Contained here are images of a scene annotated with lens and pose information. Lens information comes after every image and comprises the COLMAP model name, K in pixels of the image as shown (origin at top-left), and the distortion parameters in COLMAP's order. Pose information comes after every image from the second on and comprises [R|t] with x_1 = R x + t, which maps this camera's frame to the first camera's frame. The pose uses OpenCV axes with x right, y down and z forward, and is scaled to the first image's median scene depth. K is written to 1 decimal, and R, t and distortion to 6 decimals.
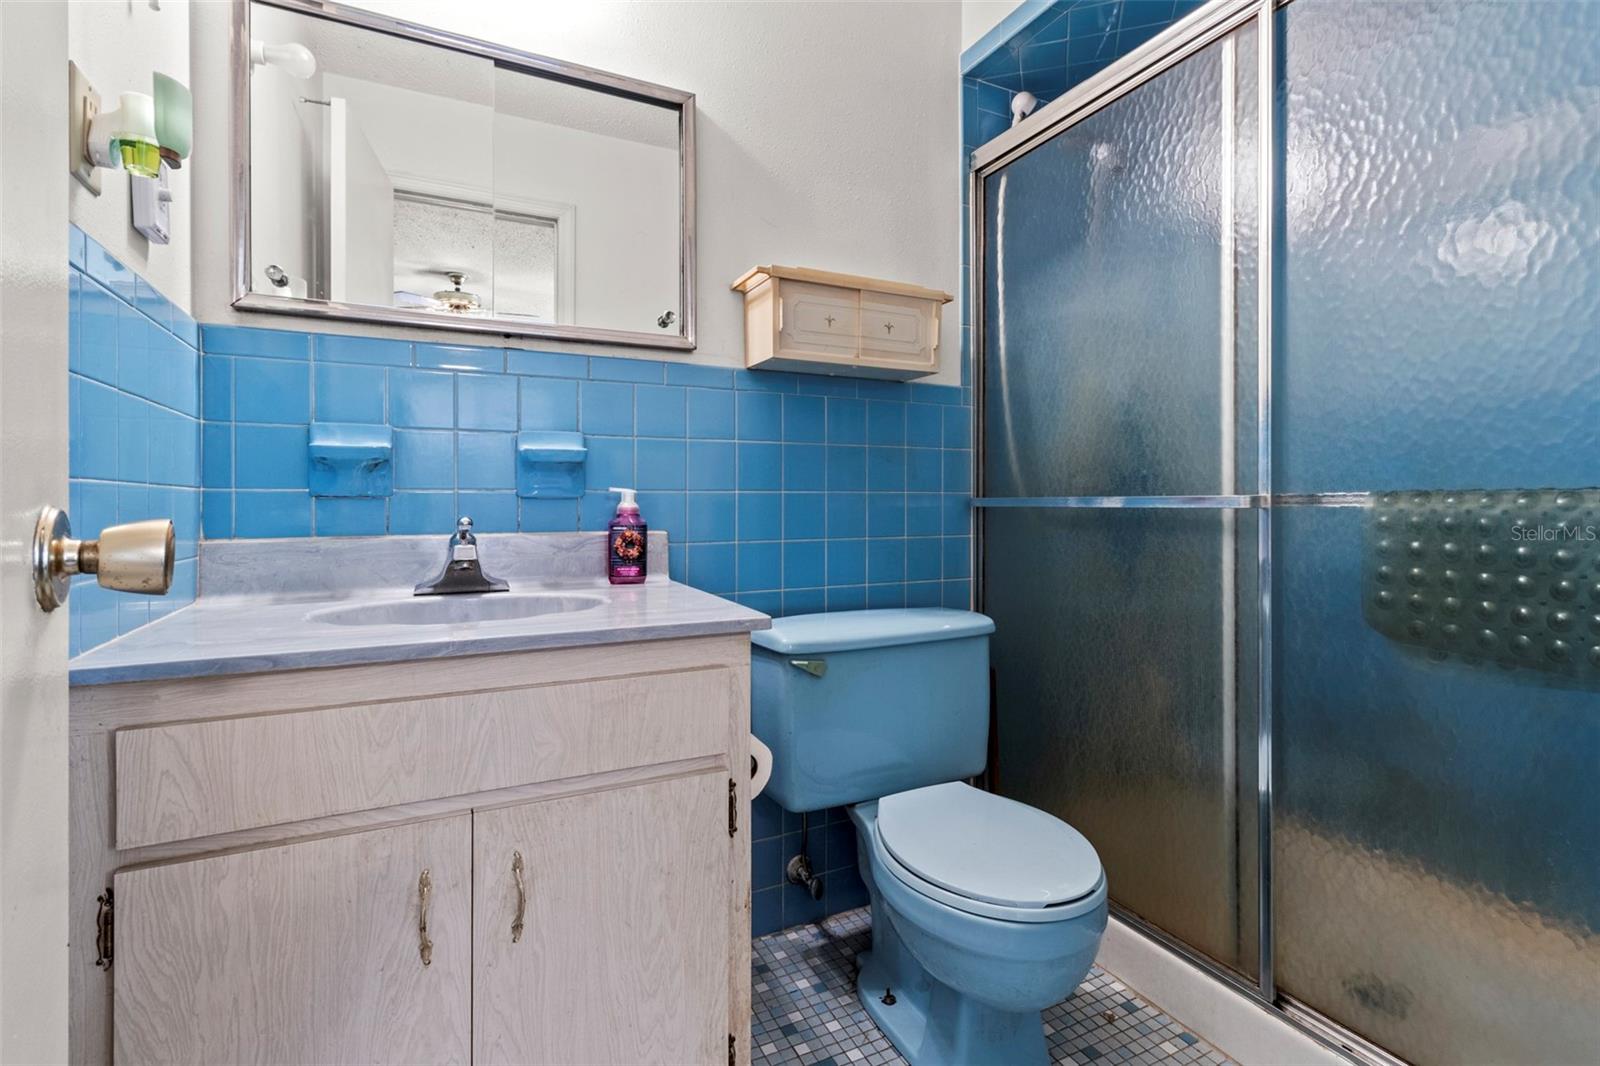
lens RADIAL K [[743.3, 0, 801.4], [0, 743.3, 528.4], [0, 0, 1]] dist [0.003848, -0.000186]
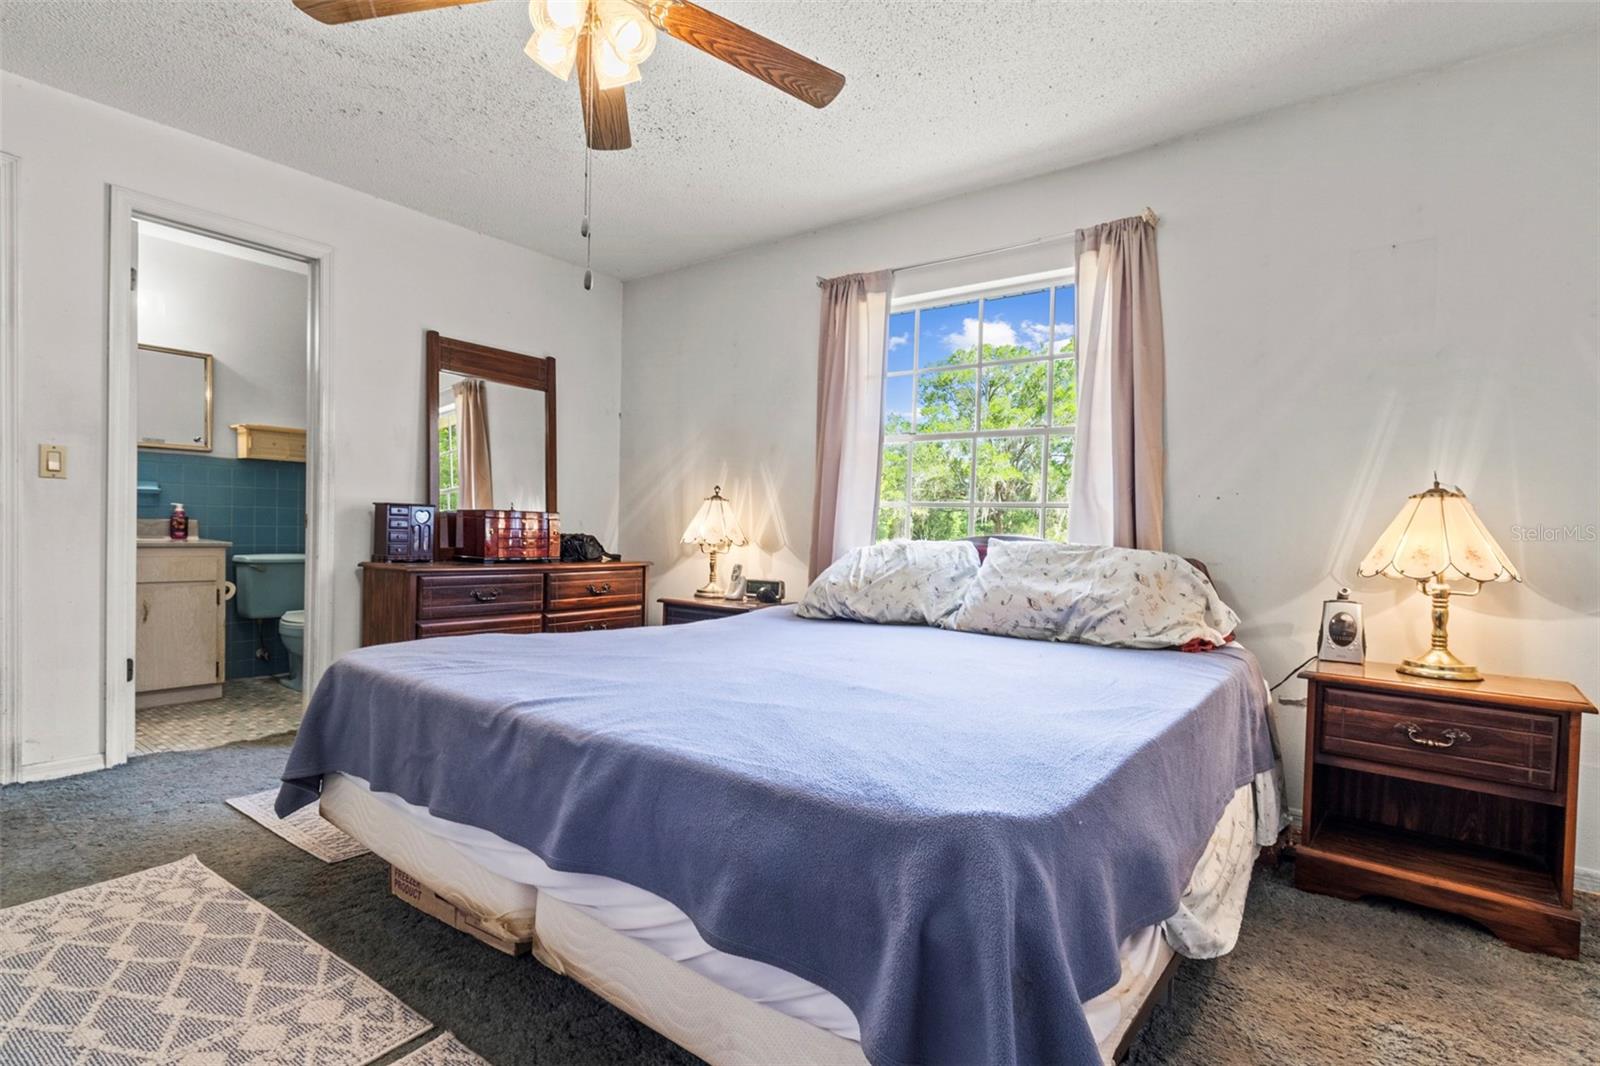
lens RADIAL K [[743.3, 0, 795.3], [0, 743.3, 534.3], [0, 0, 1]] dist [0.003848, -0.000186]
pose [[0.883856, 0.012779, 0.467585, 0.488456], [-0.019693, 0.999757, 0.009901, -0.013097], [-0.467345, -0.017959, 0.883893, -2.482226]]
